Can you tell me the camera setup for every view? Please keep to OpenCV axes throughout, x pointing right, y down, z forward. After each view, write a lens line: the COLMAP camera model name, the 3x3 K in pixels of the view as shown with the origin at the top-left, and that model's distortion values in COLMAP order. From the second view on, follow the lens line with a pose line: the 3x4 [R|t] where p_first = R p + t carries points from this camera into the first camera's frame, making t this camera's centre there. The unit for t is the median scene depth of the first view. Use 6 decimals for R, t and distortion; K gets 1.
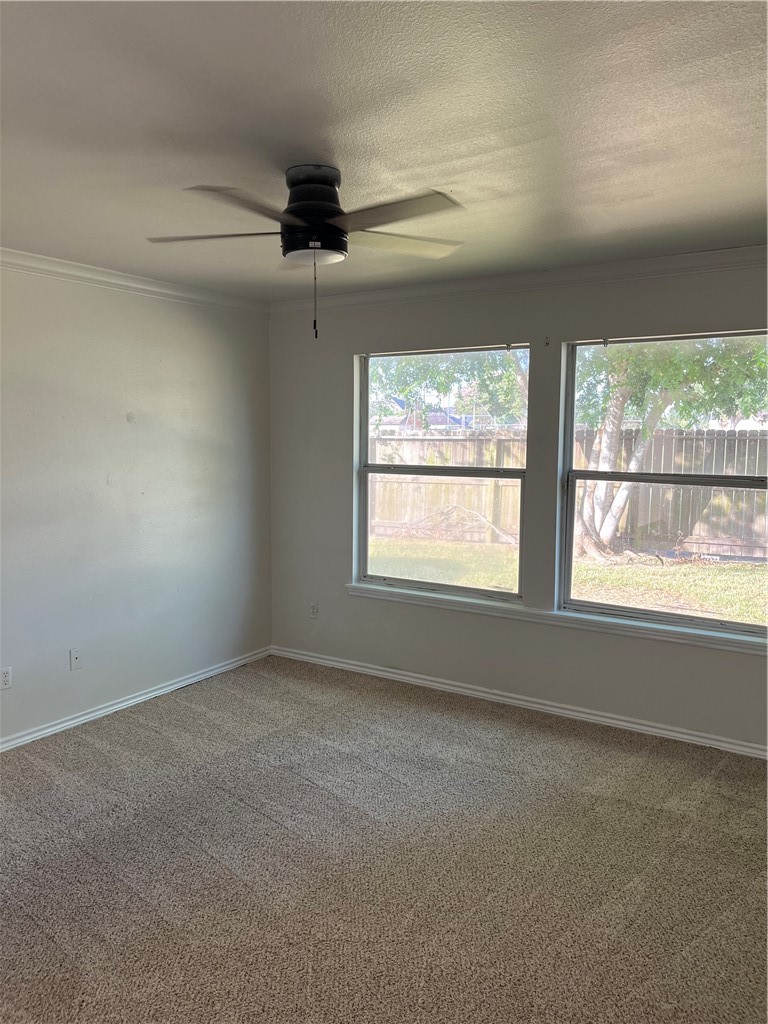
lens RADIAL K [[773.8, 0, 384.7], [0, 773.8, 511.1], [0, 0, 1]] dist [0.021766, -0.043472]
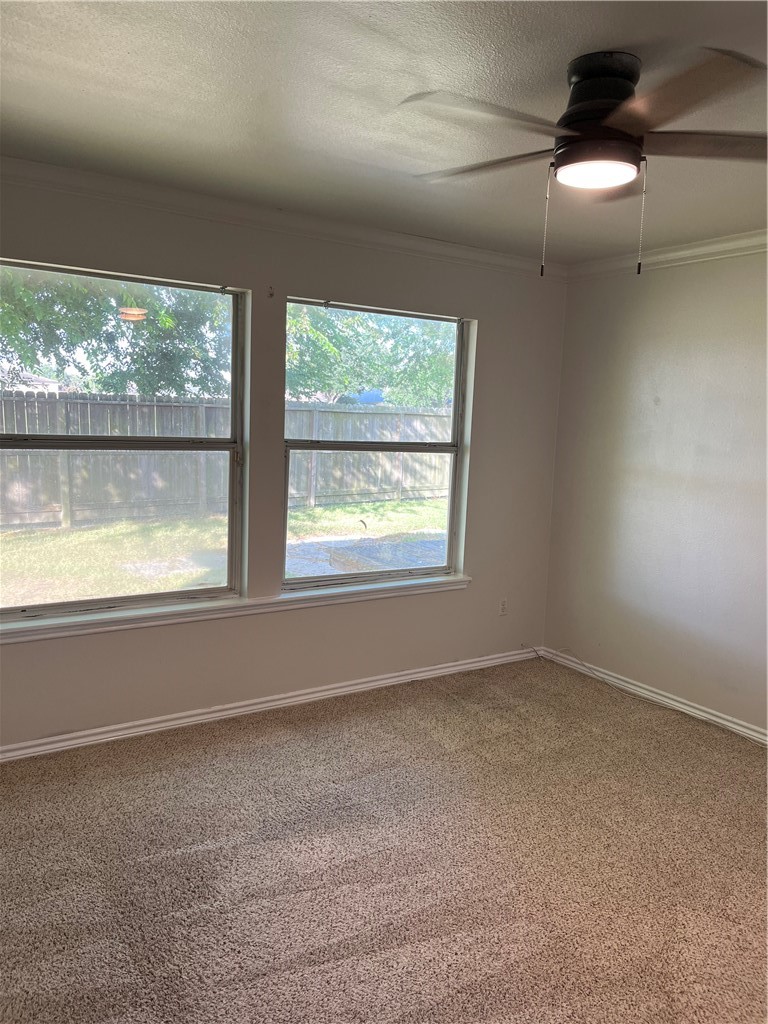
lens RADIAL K [[773.8, 0, 384.6], [0, 773.8, 511.2], [0, 0, 1]] dist [0.021766, -0.043472]
pose [[0.402071, -0.105278, 0.909536, -0.531471], [0.060338, 0.994255, 0.088411, -0.040719], [-0.913618, 0.019332, 0.406113, 0.506073]]
